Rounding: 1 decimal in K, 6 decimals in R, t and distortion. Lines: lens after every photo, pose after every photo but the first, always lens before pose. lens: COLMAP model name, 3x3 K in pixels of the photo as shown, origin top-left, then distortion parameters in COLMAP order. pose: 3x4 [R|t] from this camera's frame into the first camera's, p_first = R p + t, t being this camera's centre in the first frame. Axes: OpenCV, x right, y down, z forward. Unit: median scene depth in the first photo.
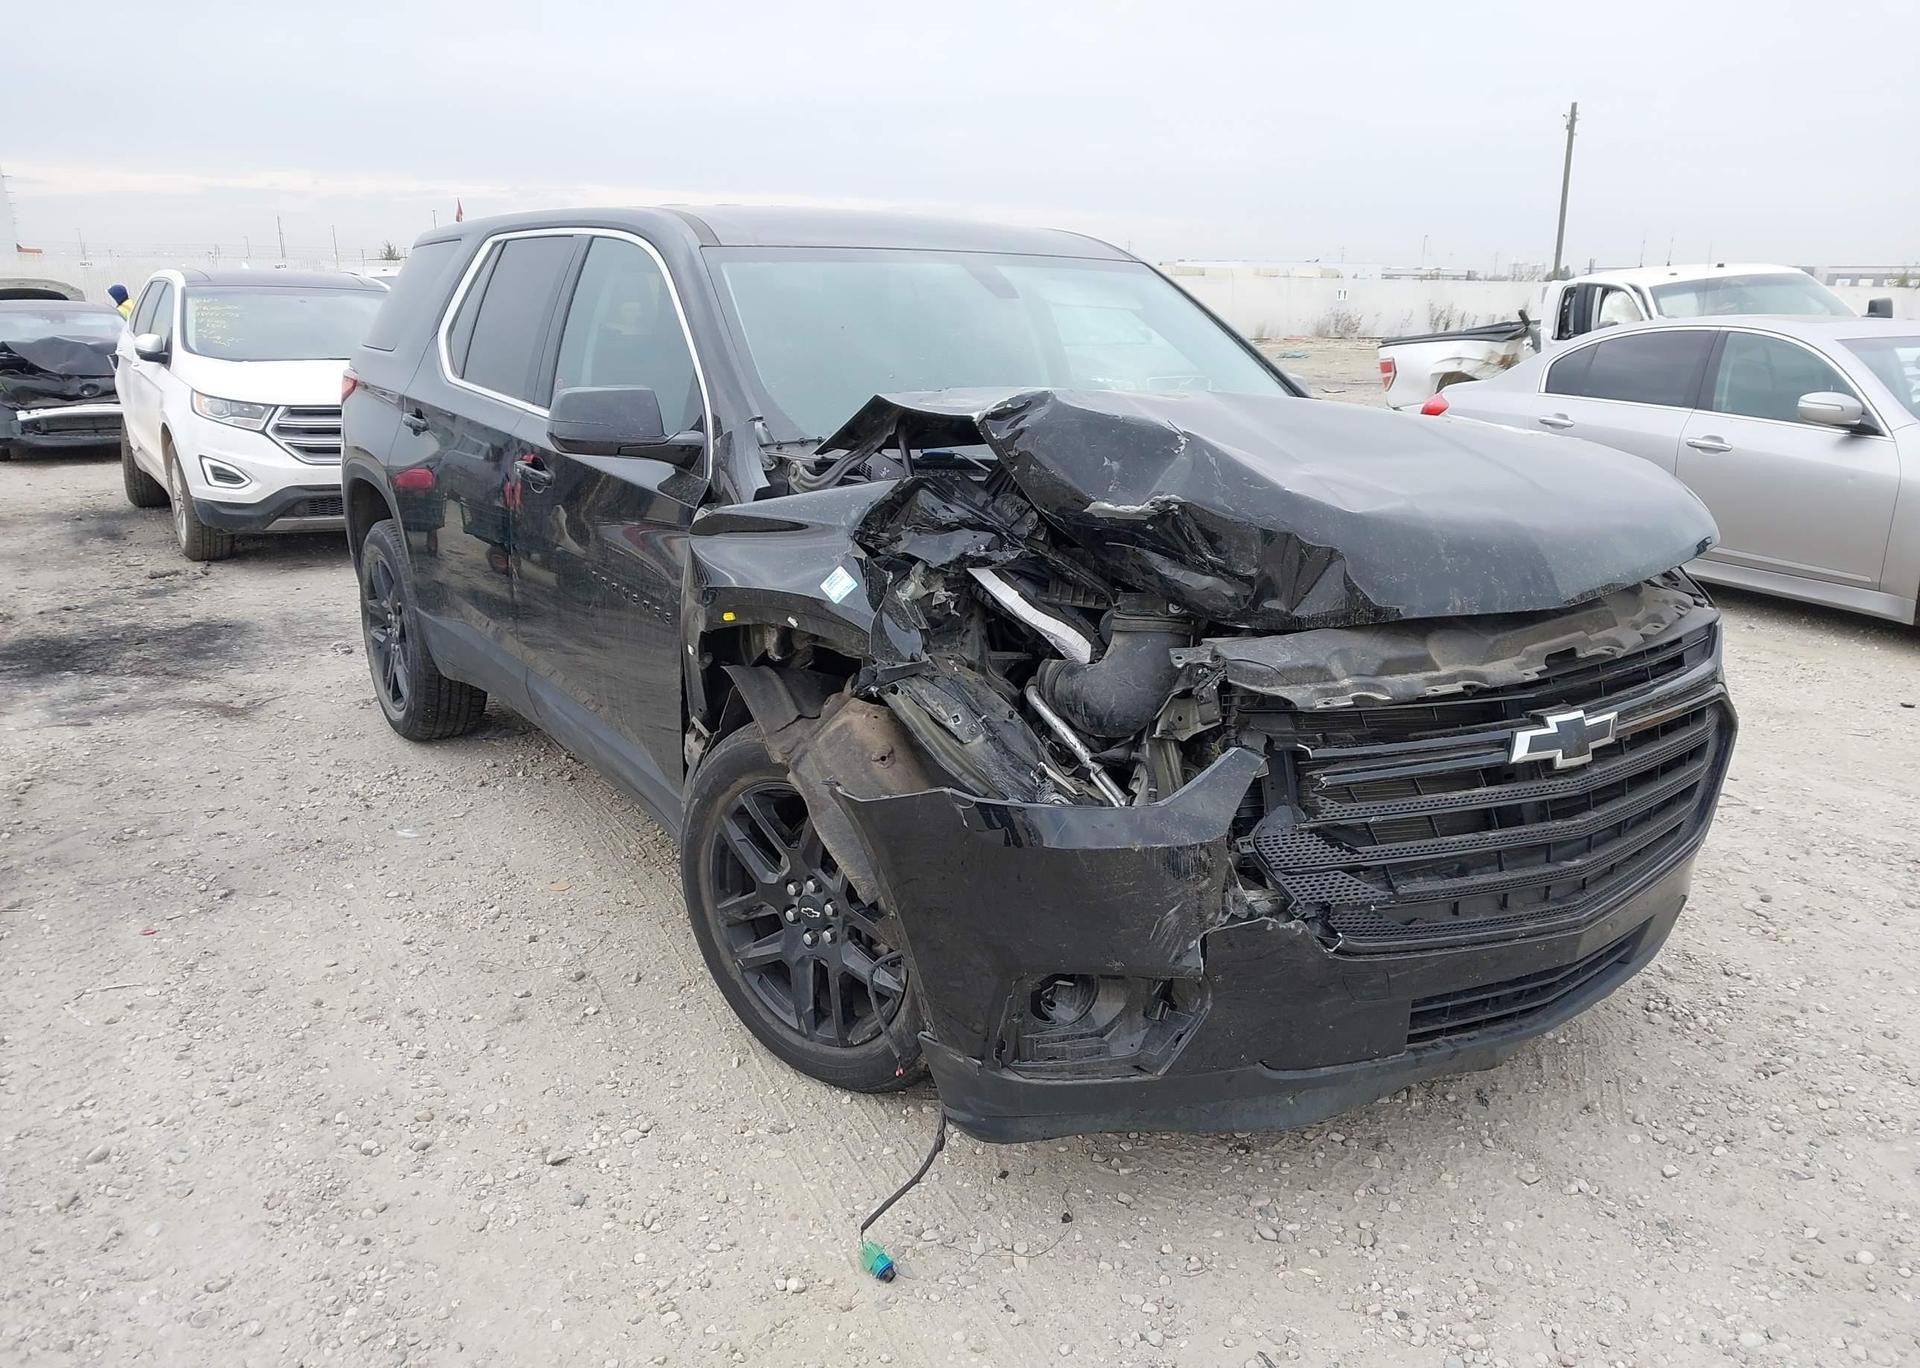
lens RADIAL K [[1528.1, 0, 974.1], [0, 1528.1, 686.4], [0, 0, 1]] dist [0.061300, -0.087845]
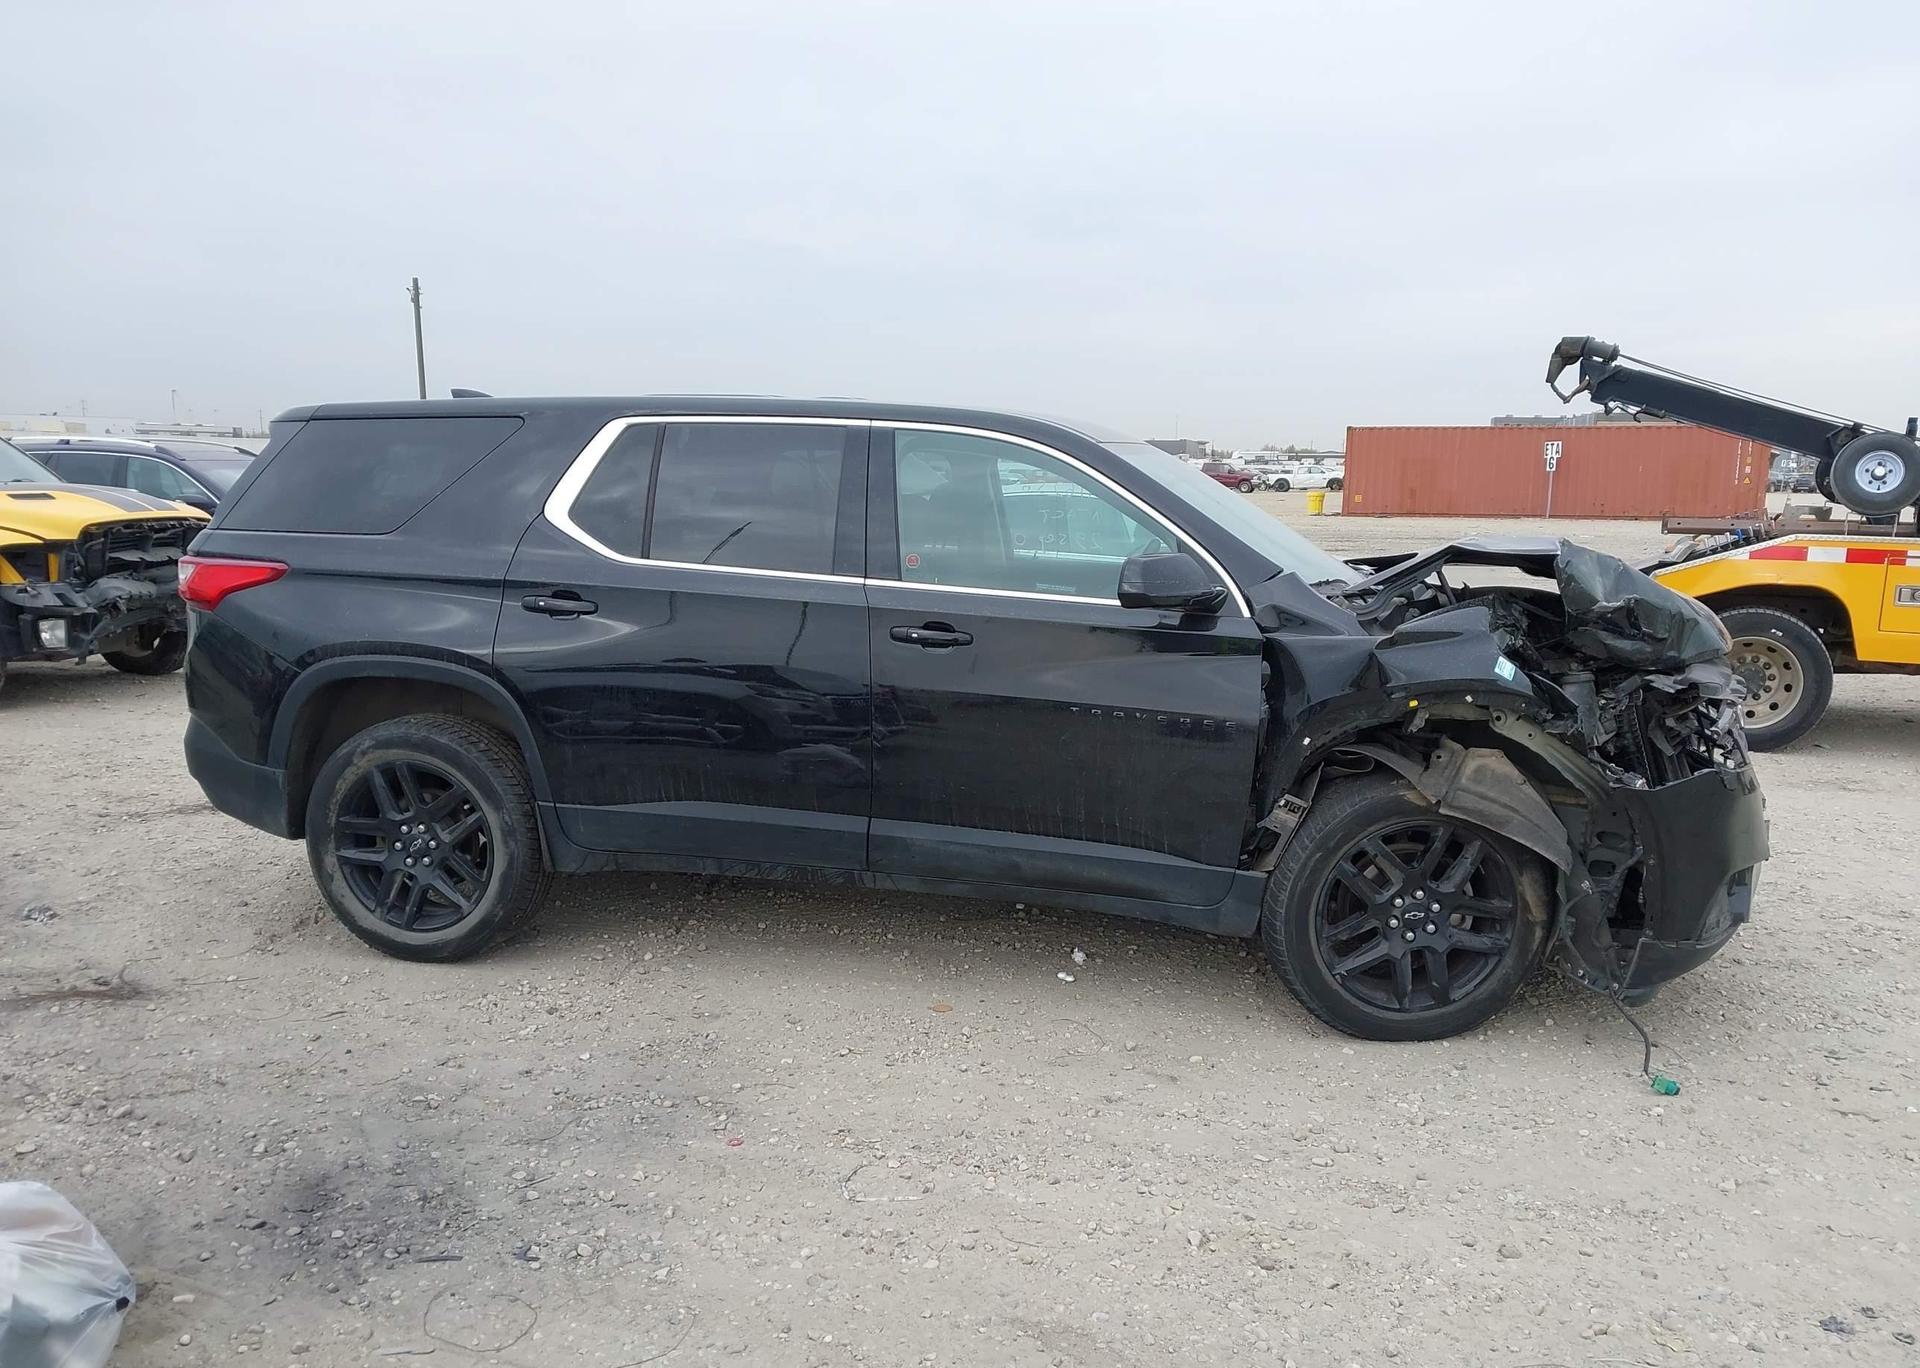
lens RADIAL K [[1528.1, 0, 953.3], [0, 1528.1, 680.9], [0, 0, 1]] dist [0.061300, -0.087845]
pose [[0.721736, -0.097361, 0.685287, -1.587135], [0.166144, 0.985481, -0.034970, -0.096609], [-0.671933, 0.139095, 0.727433, 0.282651]]
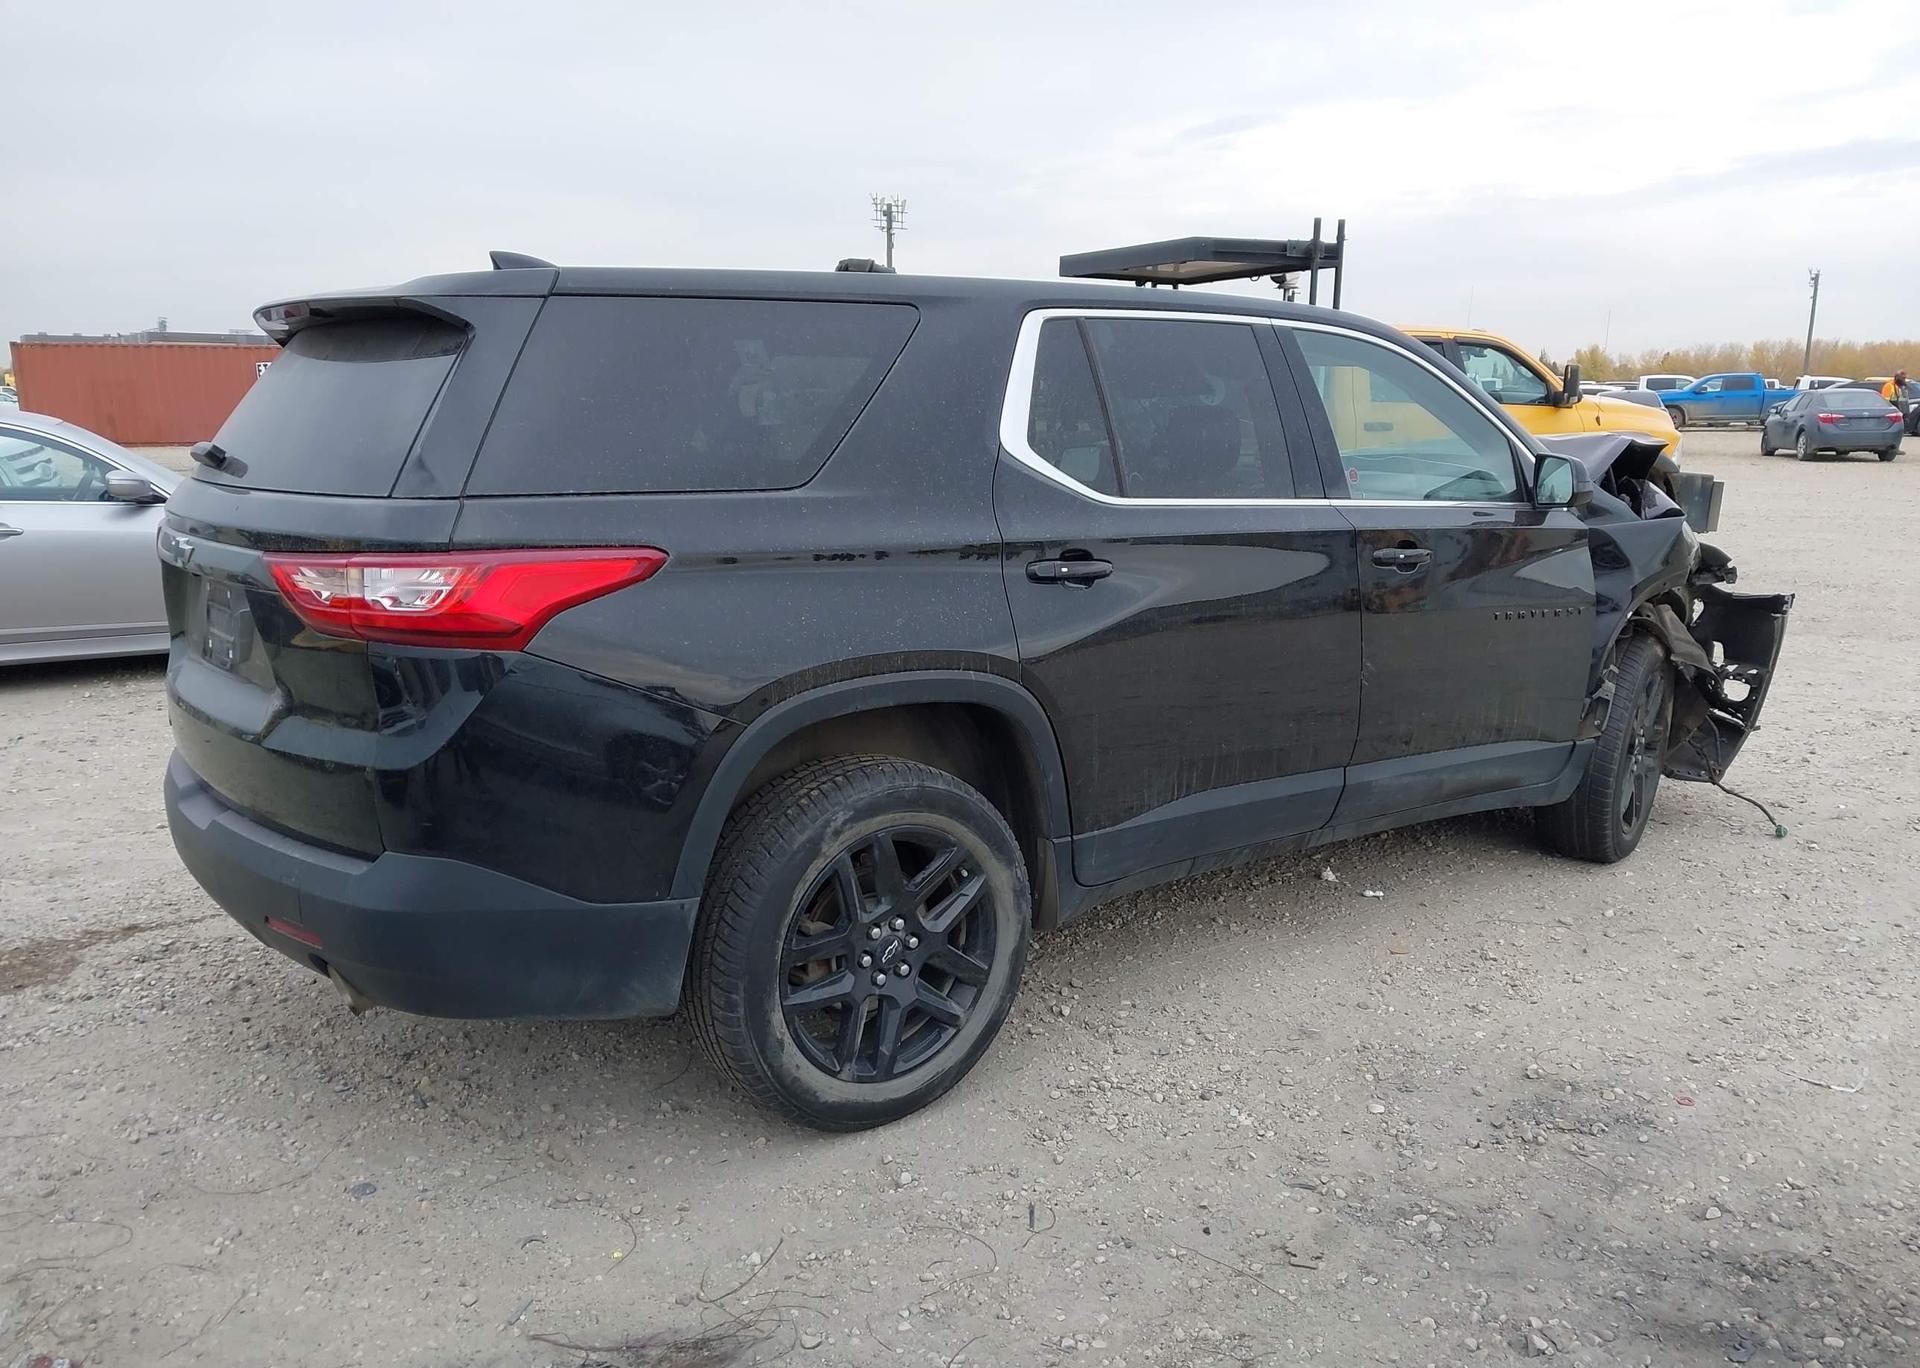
lens RADIAL K [[1528.1, 0, 967.0], [0, 1528.1, 691.5], [0, 0, 1]] dist [0.061300, -0.087845]
pose [[-0.077573, -0.196888, 0.977352, -1.977475], [0.245685, 0.946300, 0.210133, -0.524478], [-0.966241, 0.256422, -0.025035, 2.048844]]
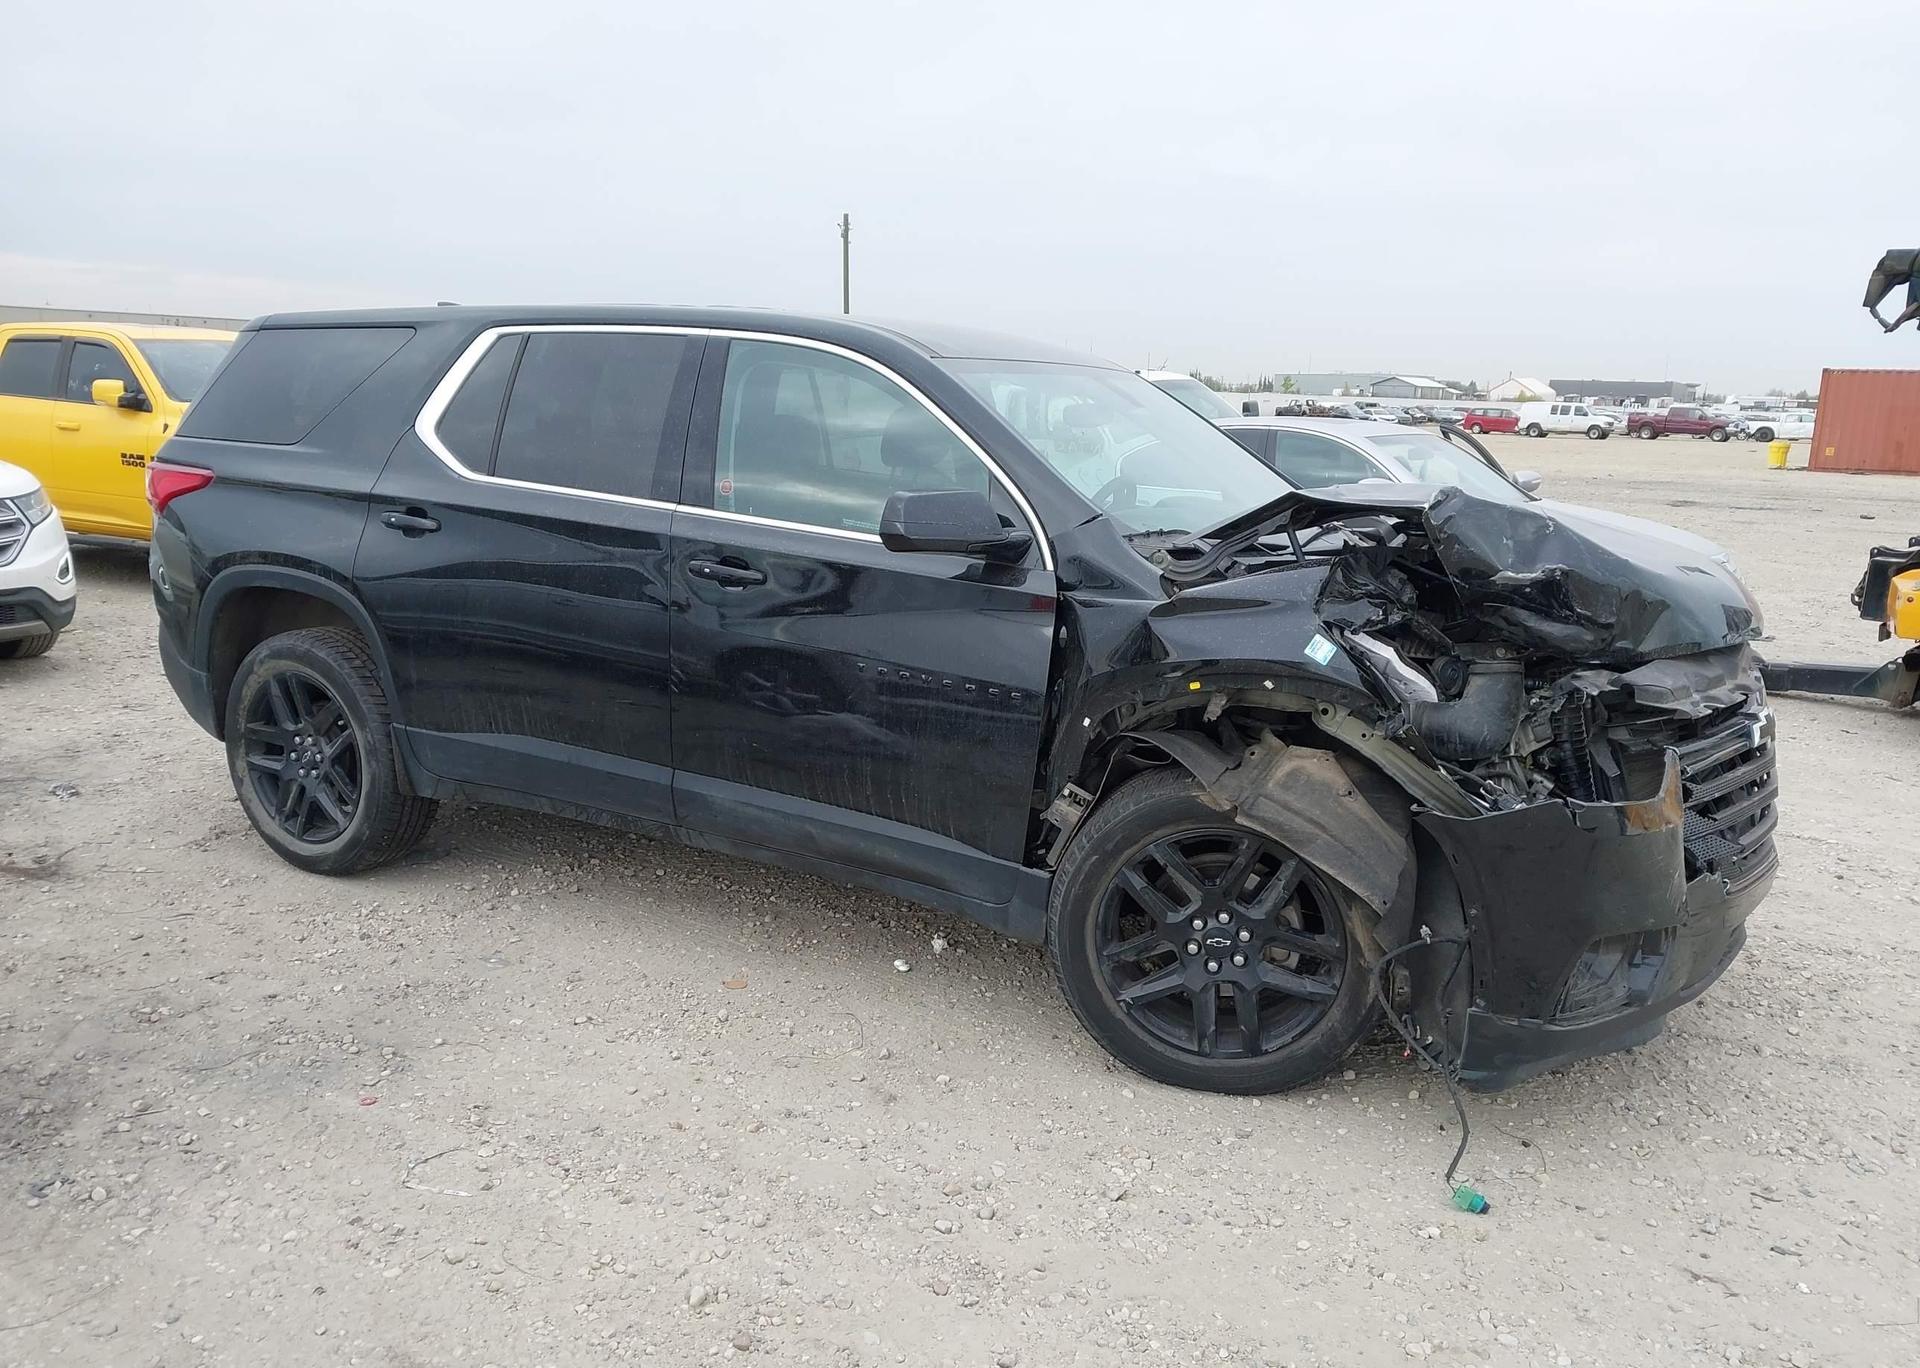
lens RADIAL K [[1528.1, 0, 966.3], [0, 1528.1, 690.5], [0, 0, 1]] dist [0.061300, -0.087845]
pose [[0.888644, -0.069696, 0.453271, -0.919136], [0.091656, 0.995435, -0.026631, -0.029904], [-0.449346, 0.065211, 0.890975, 0.068355]]
